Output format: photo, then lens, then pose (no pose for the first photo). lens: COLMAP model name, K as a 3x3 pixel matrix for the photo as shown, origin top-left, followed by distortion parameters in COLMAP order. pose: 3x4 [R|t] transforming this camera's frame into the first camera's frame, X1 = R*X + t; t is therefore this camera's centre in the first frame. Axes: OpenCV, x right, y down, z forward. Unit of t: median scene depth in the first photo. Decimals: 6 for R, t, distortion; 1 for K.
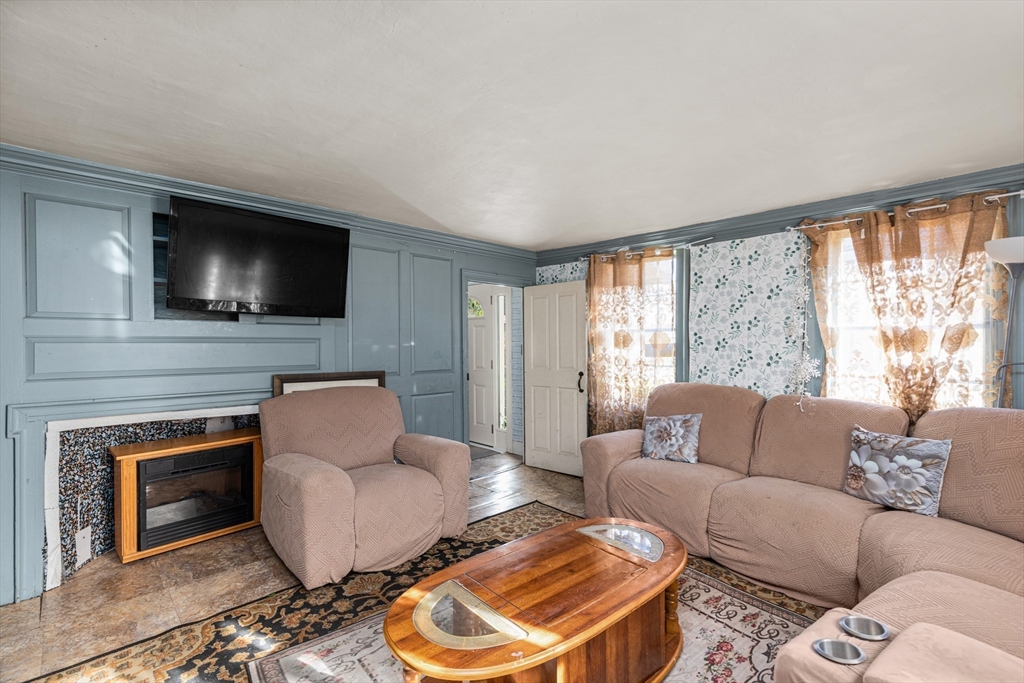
lens RADIAL K [[471.0, 0, 519.2], [0, 471.0, 345.0], [0, 0, 1]] dist [0.010069, 0.000035]
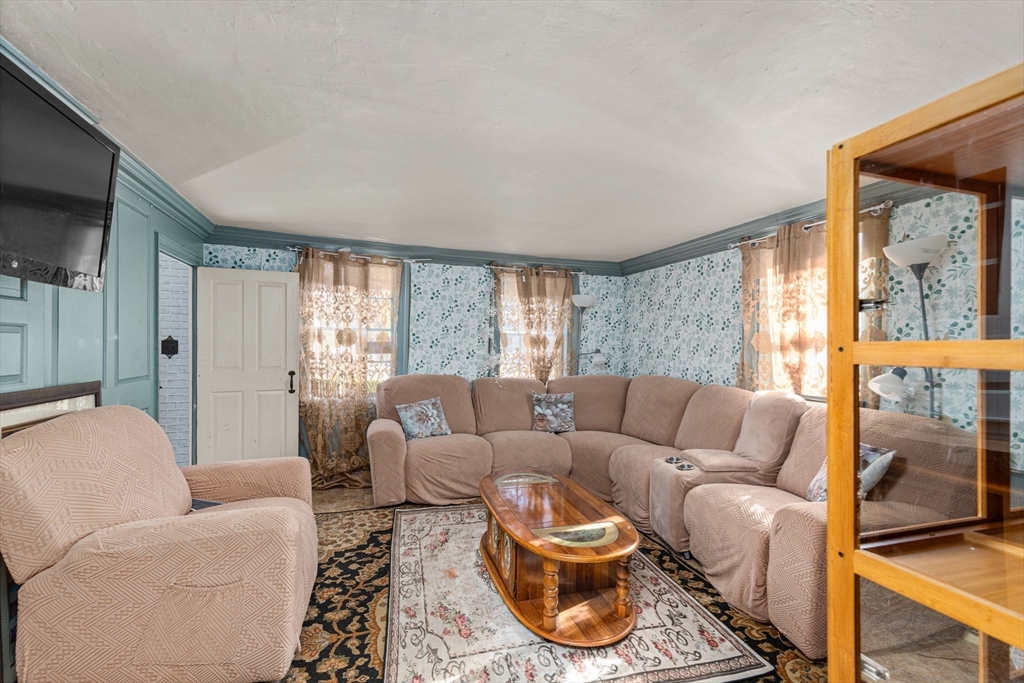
lens RADIAL K [[471.0, 0, 522.6], [0, 471.0, 346.0], [0, 0, 1]] dist [0.010069, 0.000035]
pose [[0.408369, 0.003736, 0.912809, -0.672876], [-0.010136, 0.999949, 0.000441, 0.003673], [-0.912761, -0.009432, 0.408386, 0.261782]]
